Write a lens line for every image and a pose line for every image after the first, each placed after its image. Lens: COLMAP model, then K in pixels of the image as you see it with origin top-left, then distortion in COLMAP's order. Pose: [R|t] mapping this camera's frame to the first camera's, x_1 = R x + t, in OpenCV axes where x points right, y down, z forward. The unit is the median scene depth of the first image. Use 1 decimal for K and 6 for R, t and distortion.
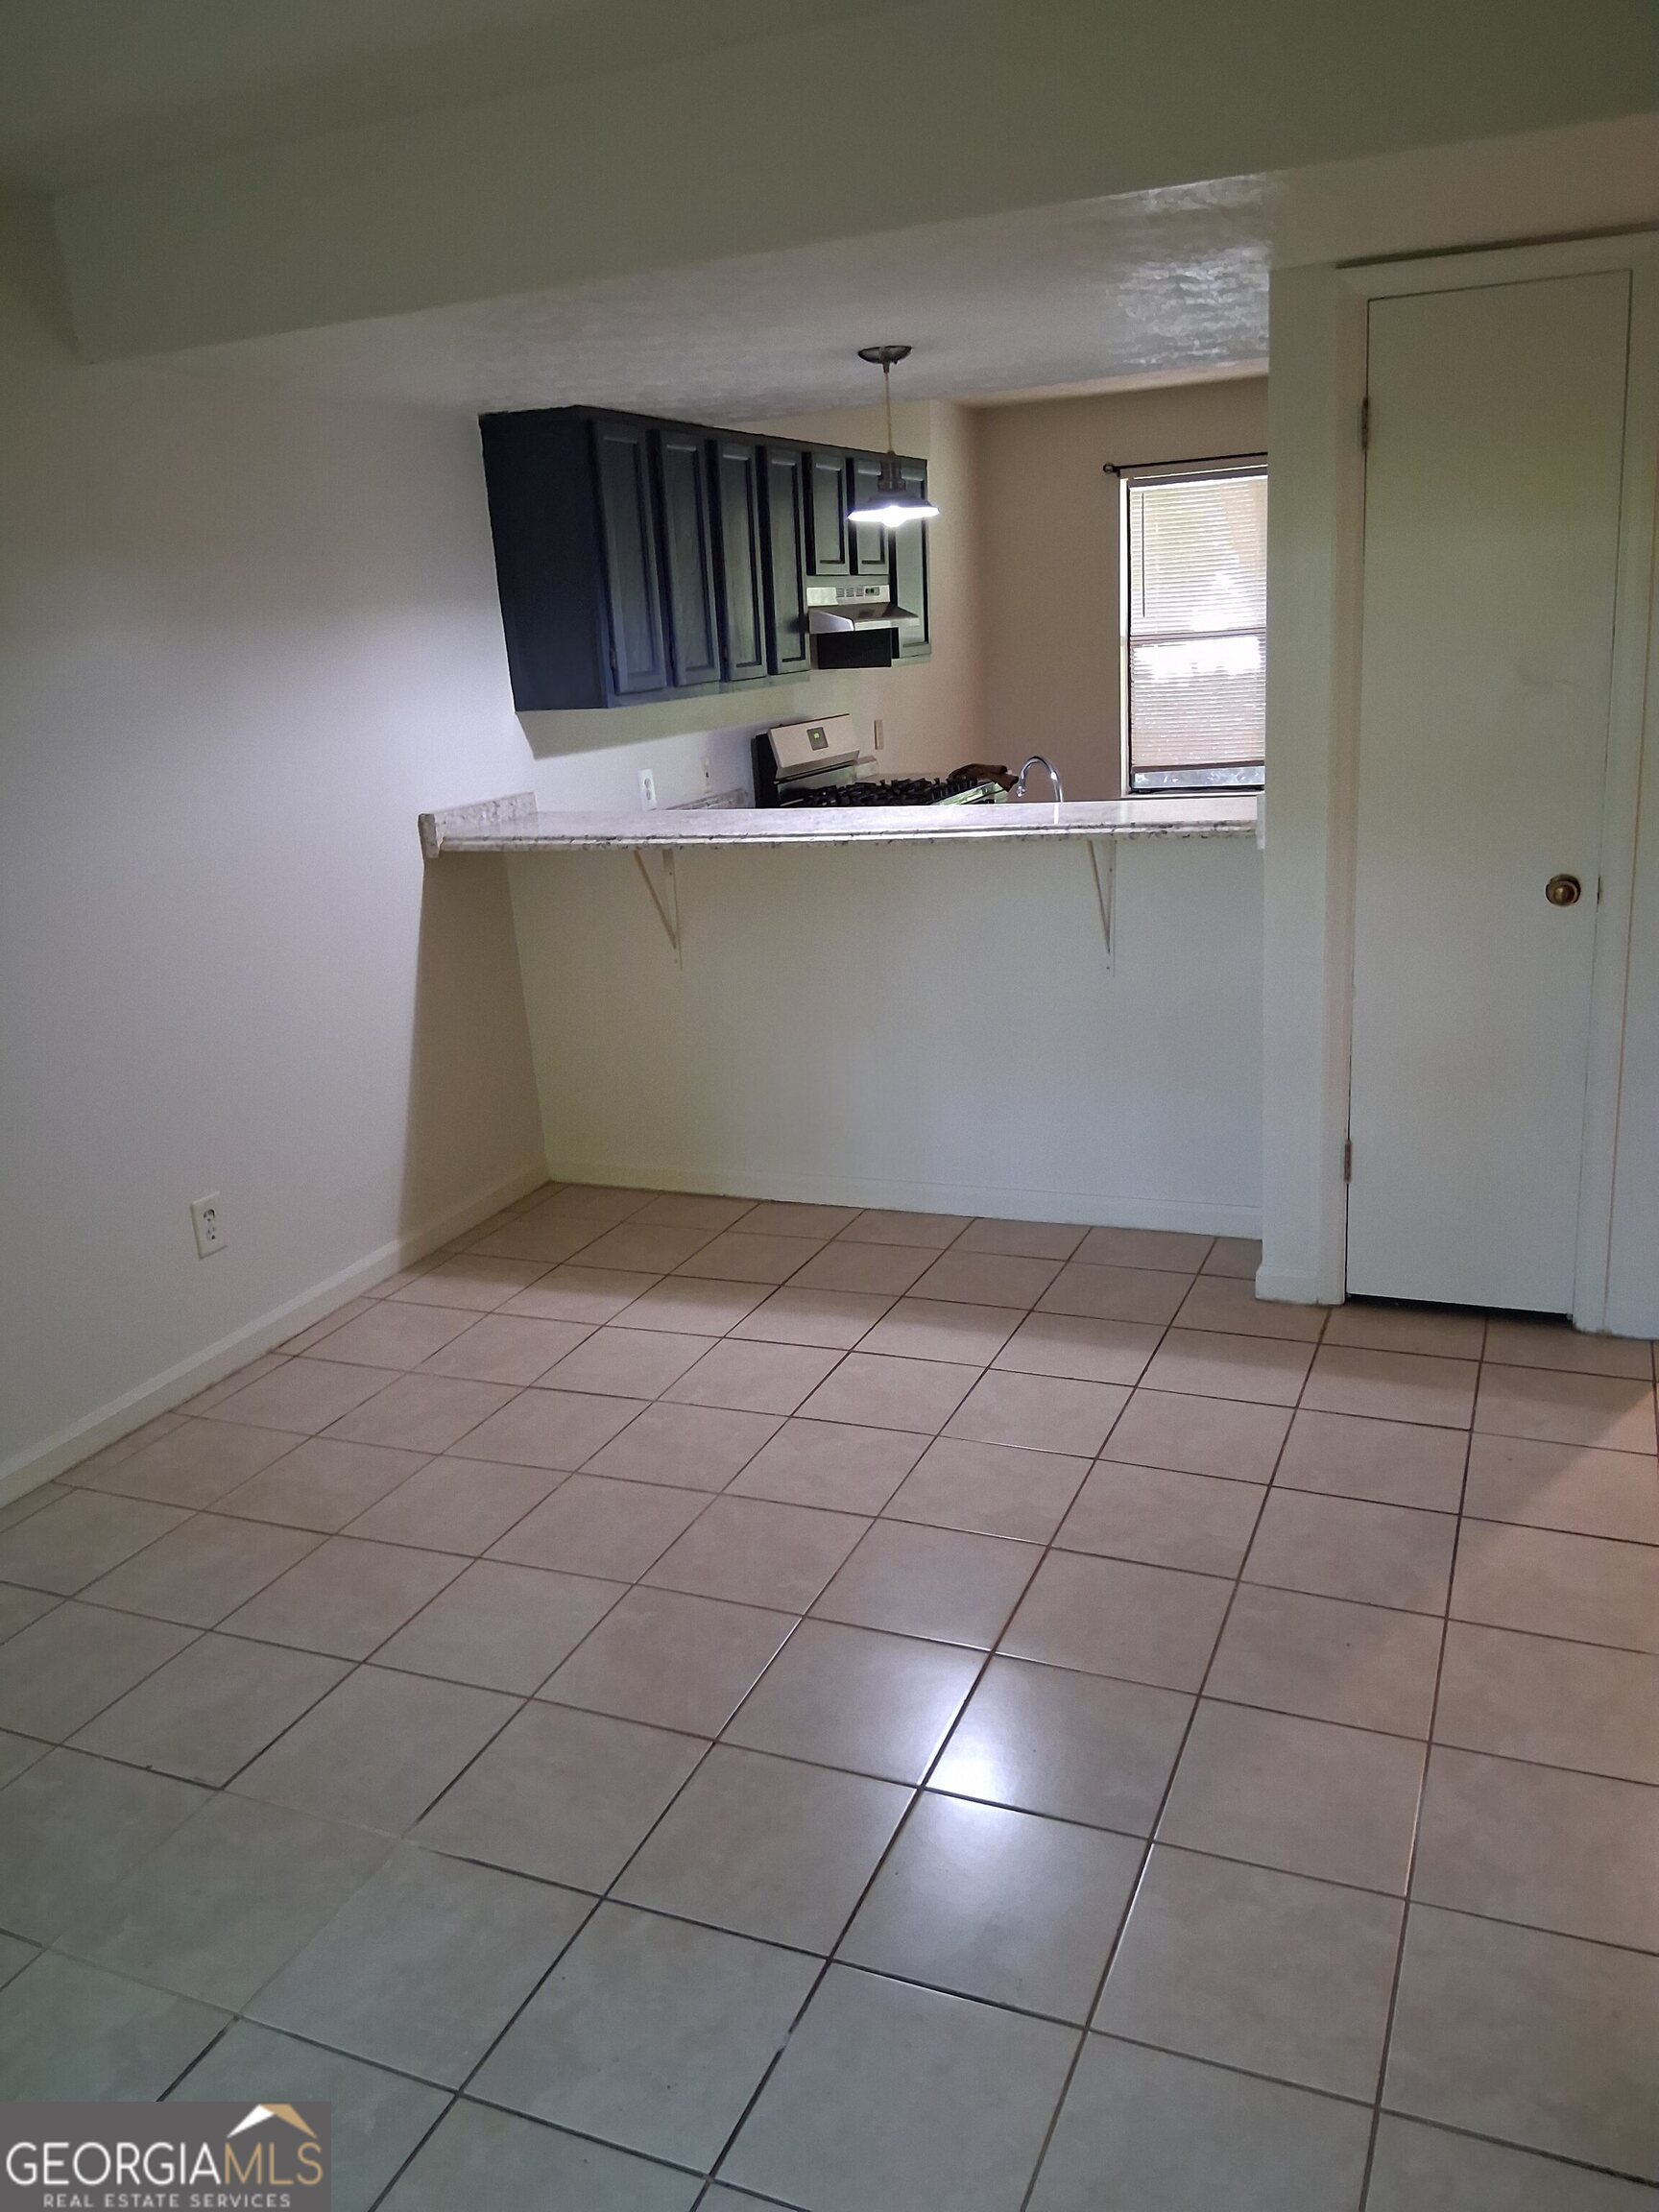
lens RADIAL K [[1689.0, 0, 829.5], [0, 1689.0, 1106.0], [0, 0, 1]] dist [0.007798, -0.001968]
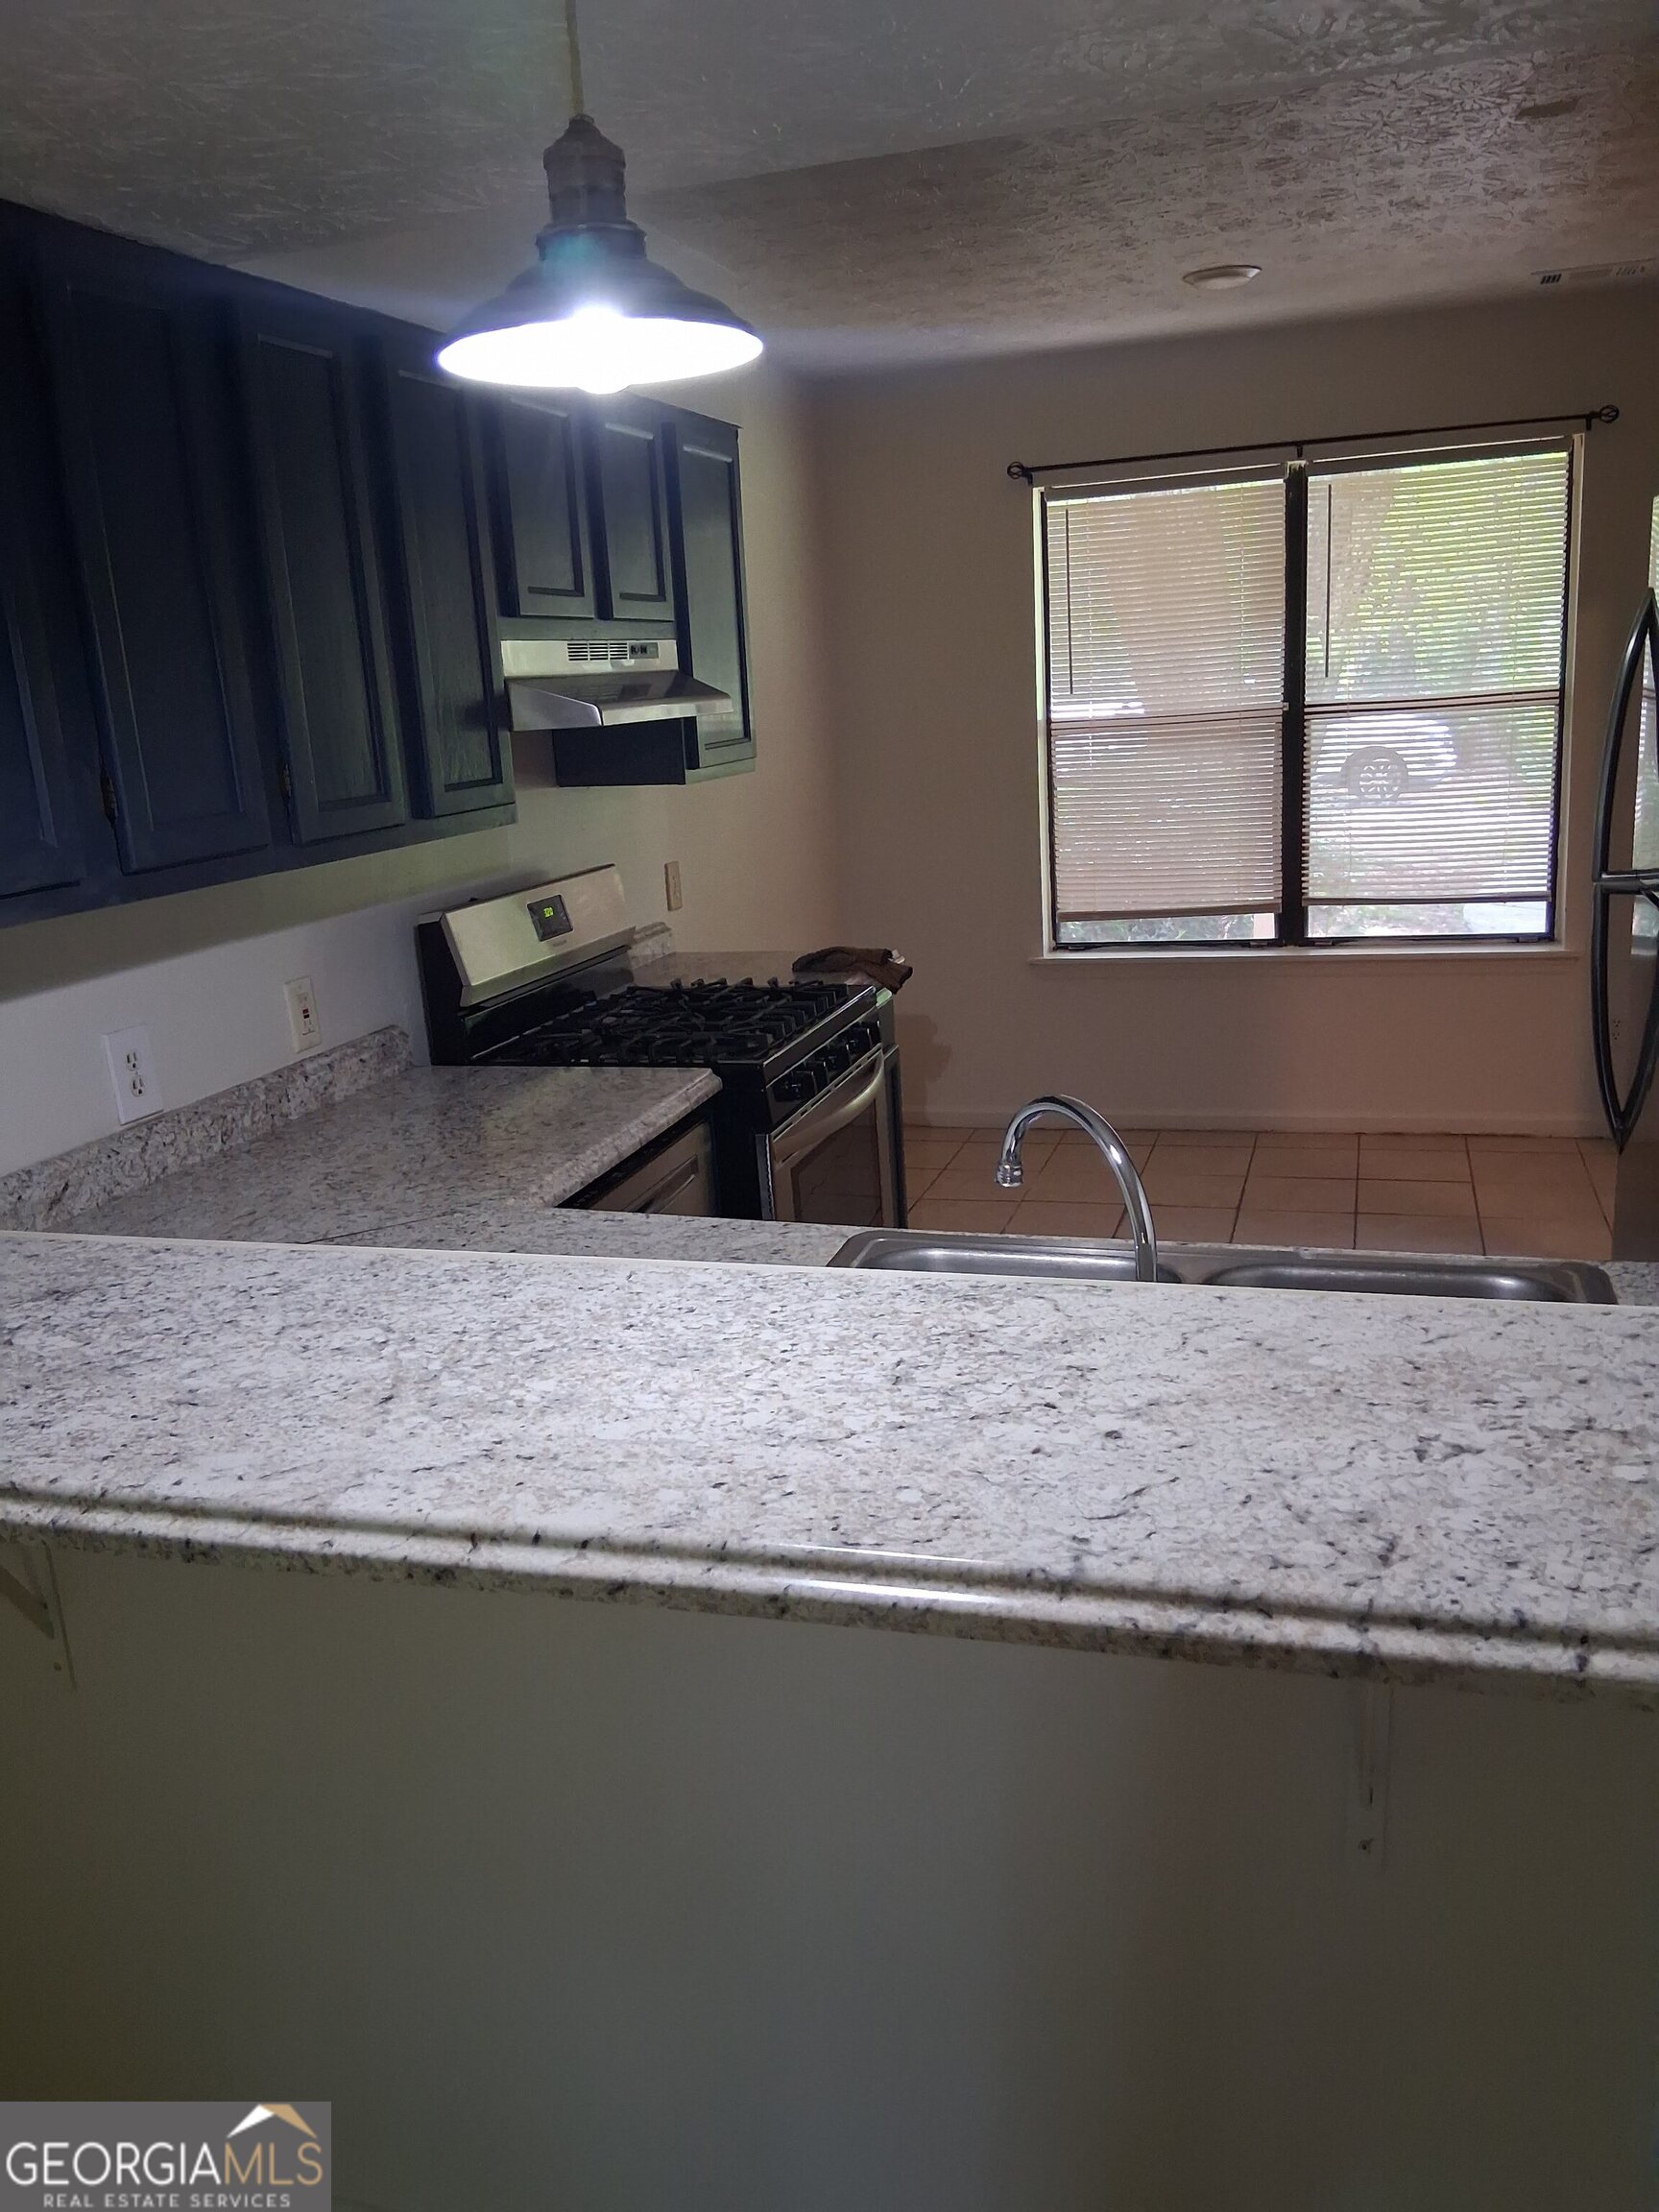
lens RADIAL K [[1720.5, 0, 871.6], [0, 1720.5, 1097.8], [0, 0, 1]] dist [0.060995, -0.000644]
pose [[0.992383, -0.027886, 0.119993, 0.026004], [0.033661, 0.998357, -0.046375, -0.125721], [-0.118503, 0.050061, 0.991691, 0.423388]]
